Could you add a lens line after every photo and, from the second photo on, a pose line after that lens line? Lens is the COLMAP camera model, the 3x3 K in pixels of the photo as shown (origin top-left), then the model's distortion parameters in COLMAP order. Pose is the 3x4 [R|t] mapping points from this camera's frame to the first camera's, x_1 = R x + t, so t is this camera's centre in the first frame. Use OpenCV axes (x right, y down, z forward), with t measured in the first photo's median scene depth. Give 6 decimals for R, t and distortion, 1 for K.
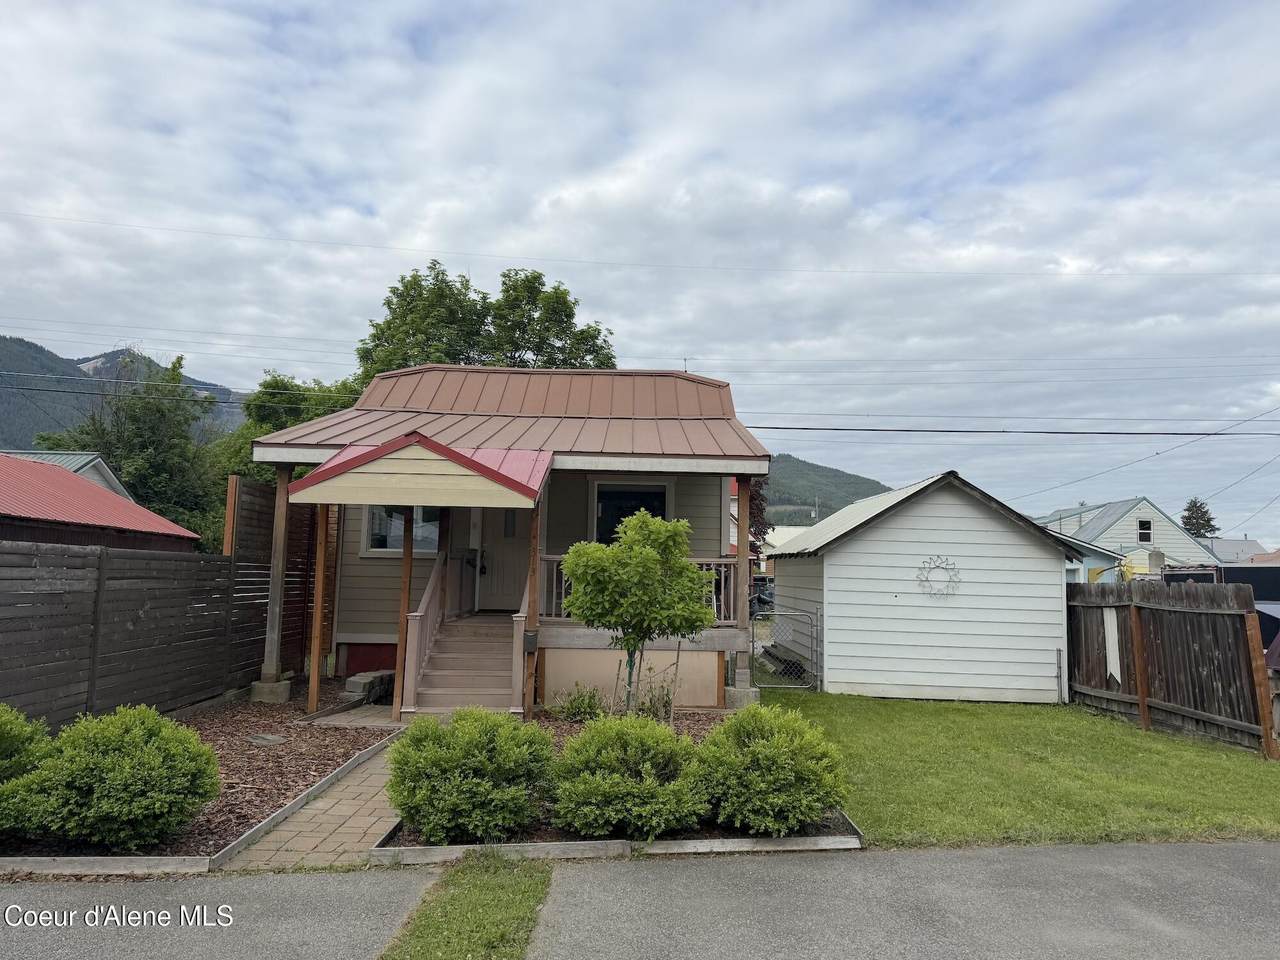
lens RADIAL K [[893.0, 0, 640.0], [0, 893.0, 480.0], [0, 0, 1]] dist [0.102774, -0.150400]
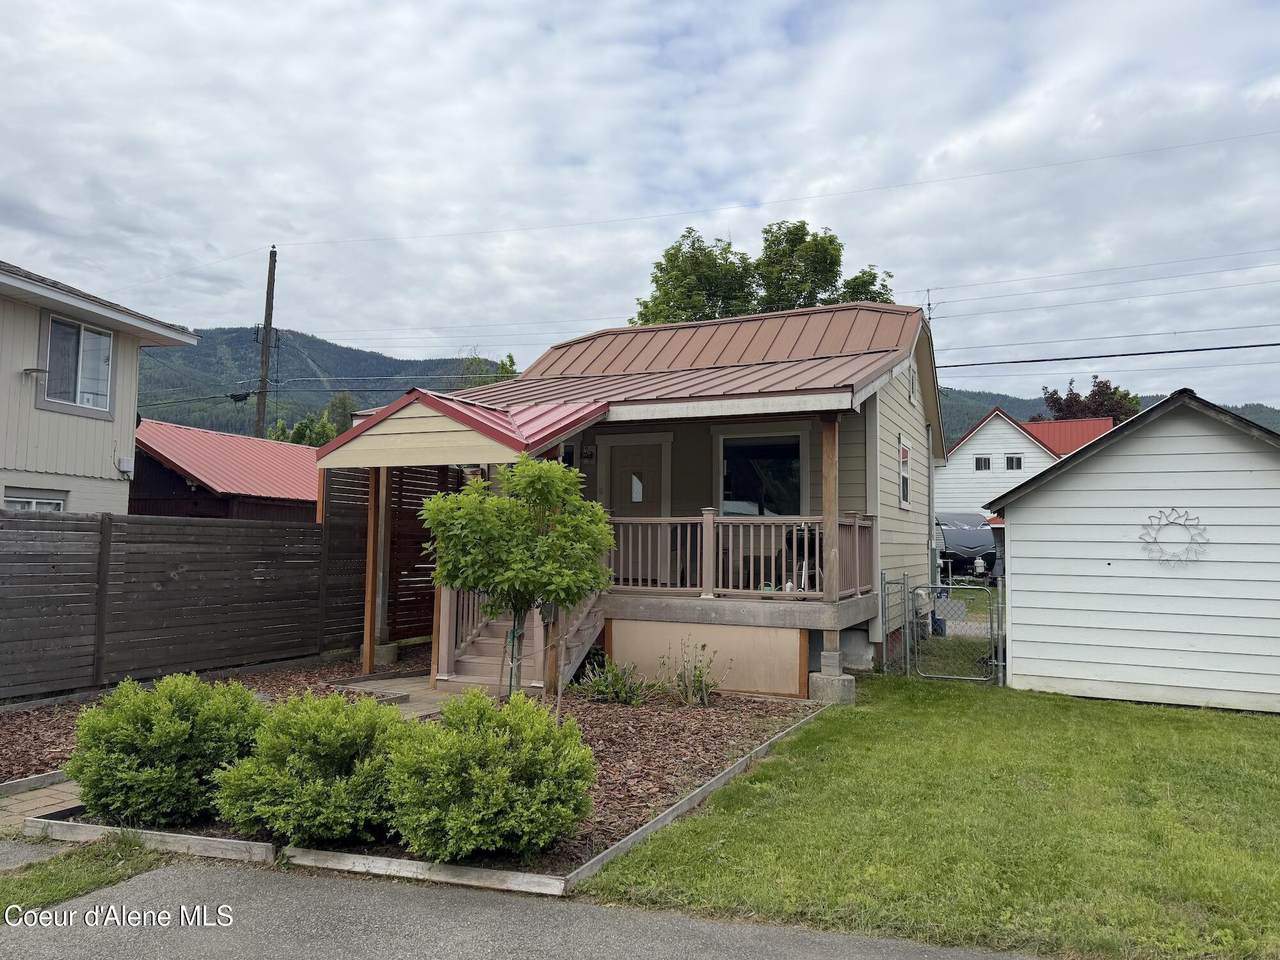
lens RADIAL K [[895.9, 0, 639.6], [0, 895.9, 468.7], [0, 0, 1]] dist [0.064898, -0.085959]
pose [[0.905009, -0.047417, -0.422741, 0.253852], [0.052297, 0.998632, -0.000053, 0.030348], [0.422165, -0.022060, 0.906251, 0.159678]]
